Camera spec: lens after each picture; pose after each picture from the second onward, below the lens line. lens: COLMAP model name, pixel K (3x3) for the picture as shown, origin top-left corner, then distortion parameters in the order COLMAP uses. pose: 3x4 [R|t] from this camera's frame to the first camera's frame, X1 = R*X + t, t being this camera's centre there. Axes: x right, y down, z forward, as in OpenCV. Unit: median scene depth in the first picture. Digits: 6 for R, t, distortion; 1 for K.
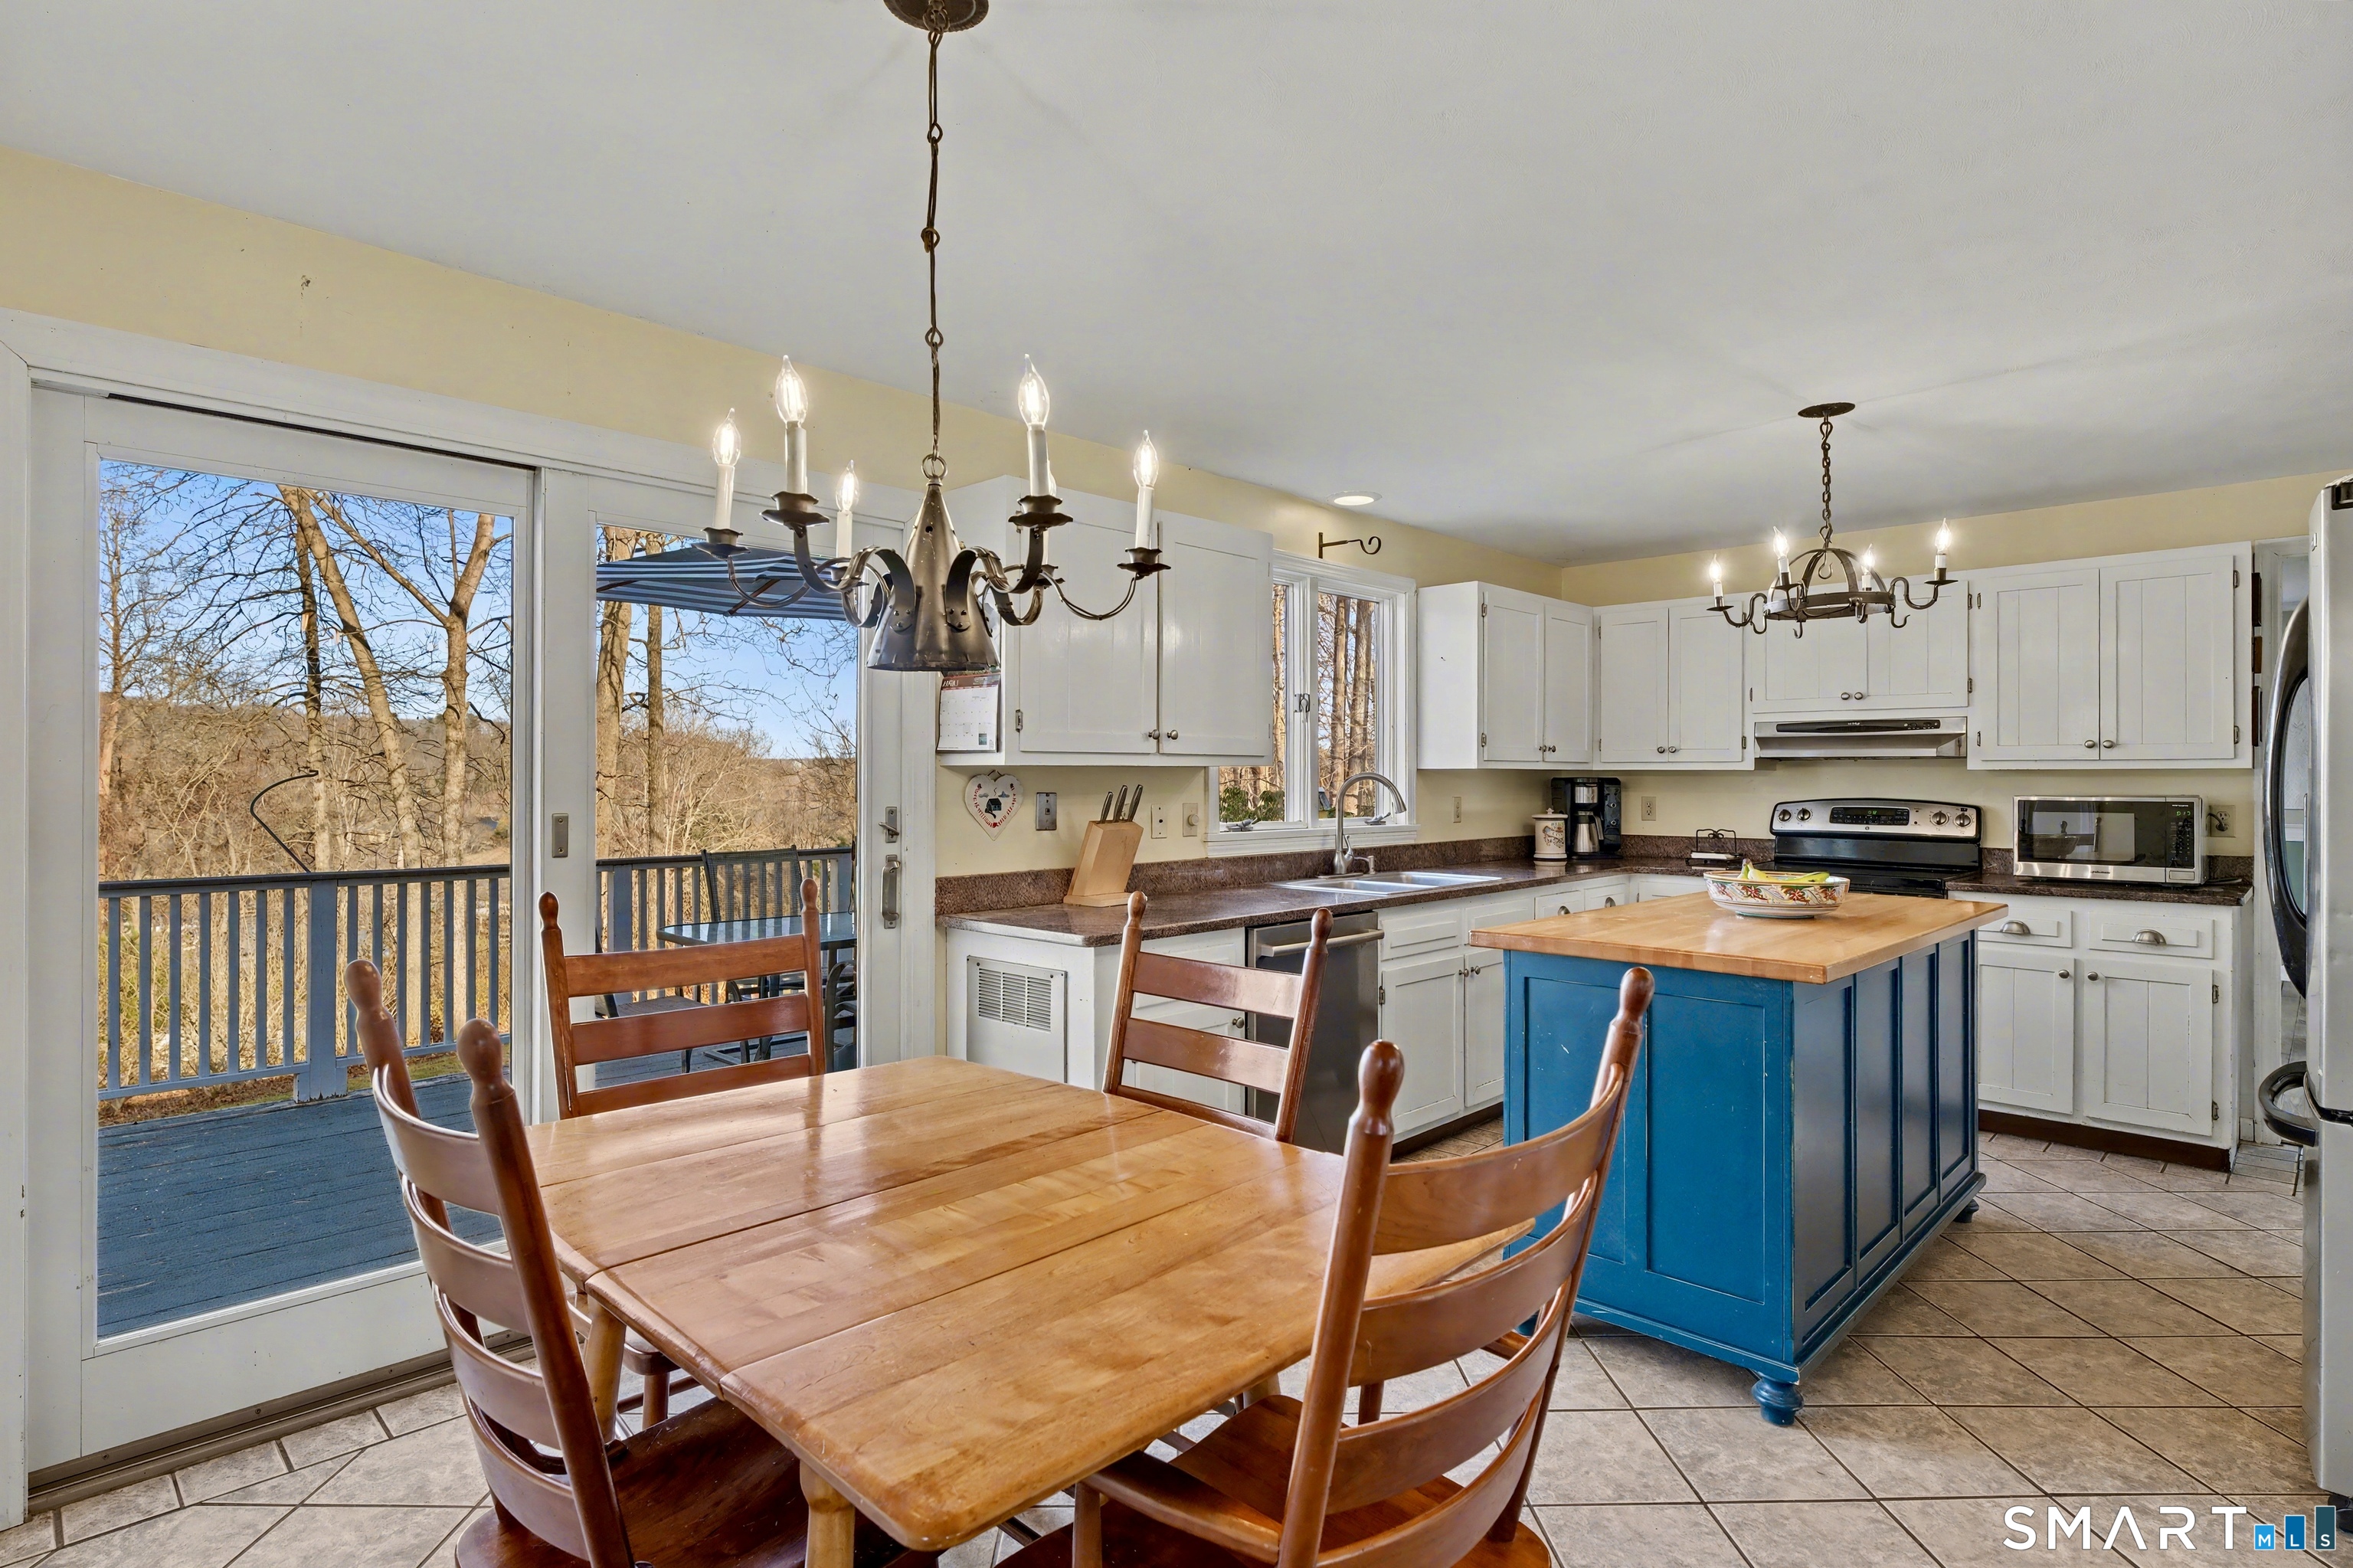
lens RADIAL K [[1210.8, 0, 1175.3], [0, 1210.8, 779.9], [0, 0, 1]] dist [0.001993, 0.000176]
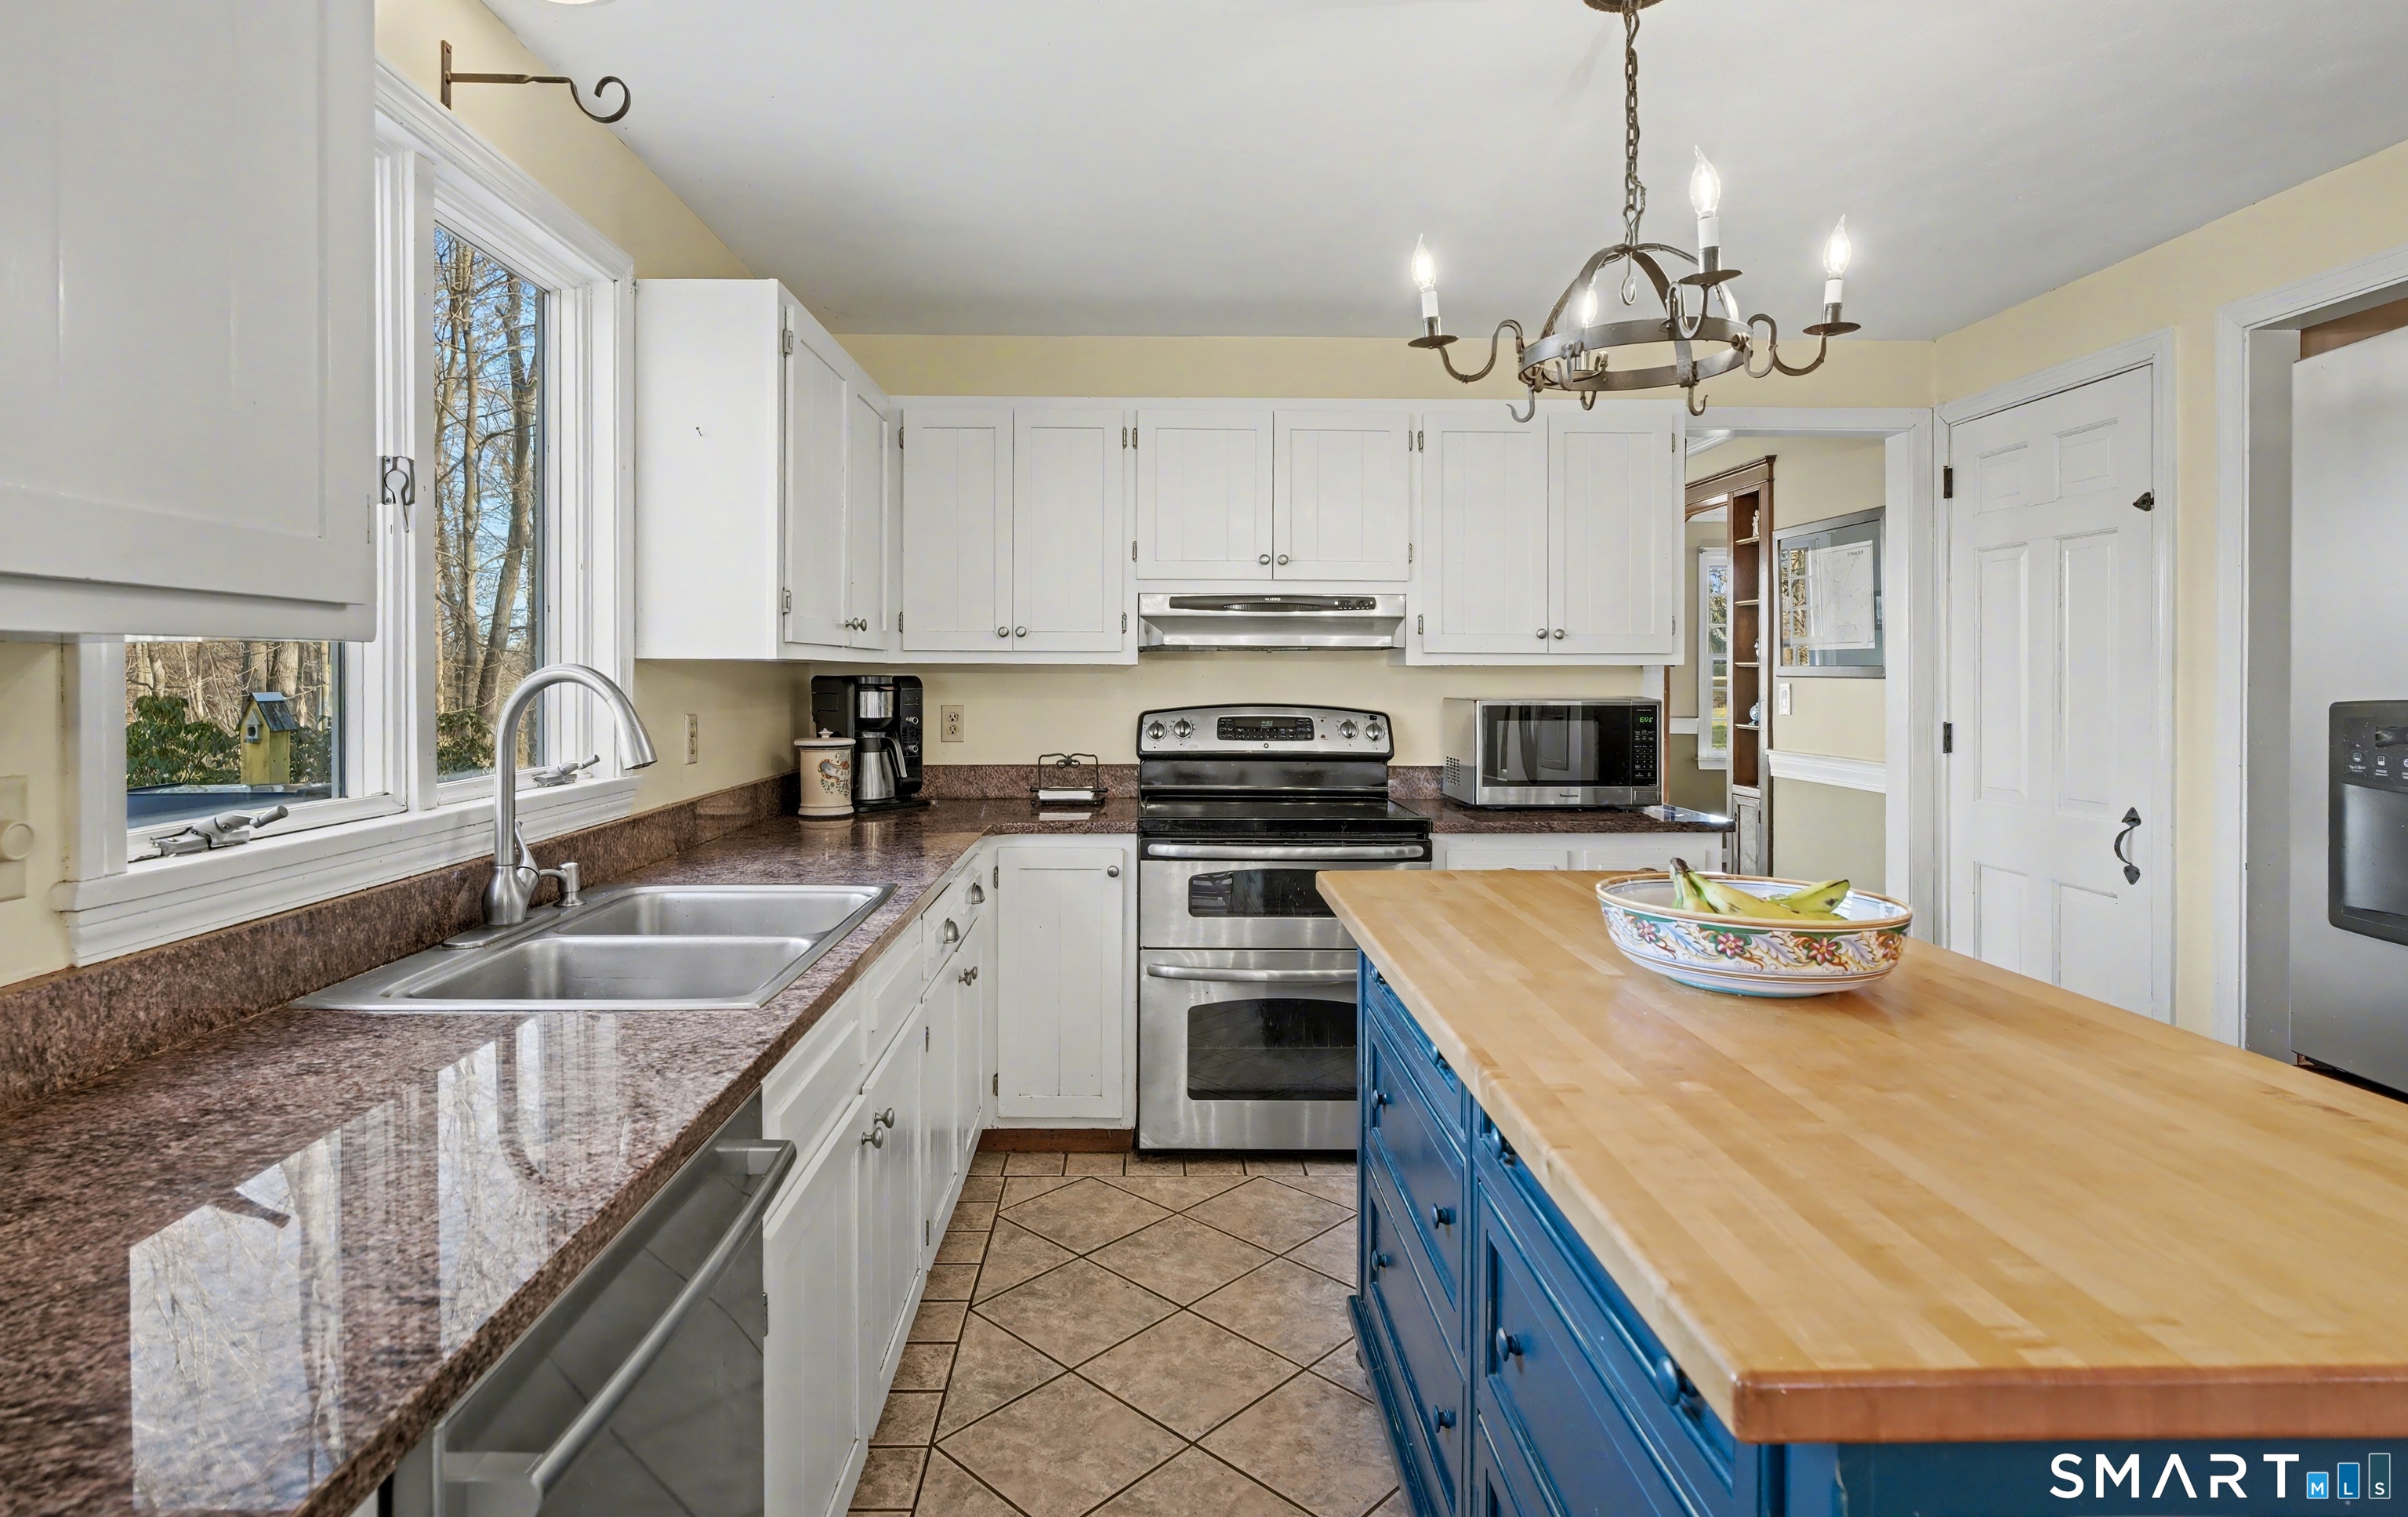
lens RADIAL K [[1254.8, 0, 1167.5], [0, 1254.8, 676.8], [0, 0, 1]] dist [0.001849, 0.001378]
pose [[0.710495, -0.000784, 0.703701, 0.001360], [0.001138, 0.999999, -0.000036, -0.001311], [-0.703701, 0.000827, 0.710496, 0.506256]]
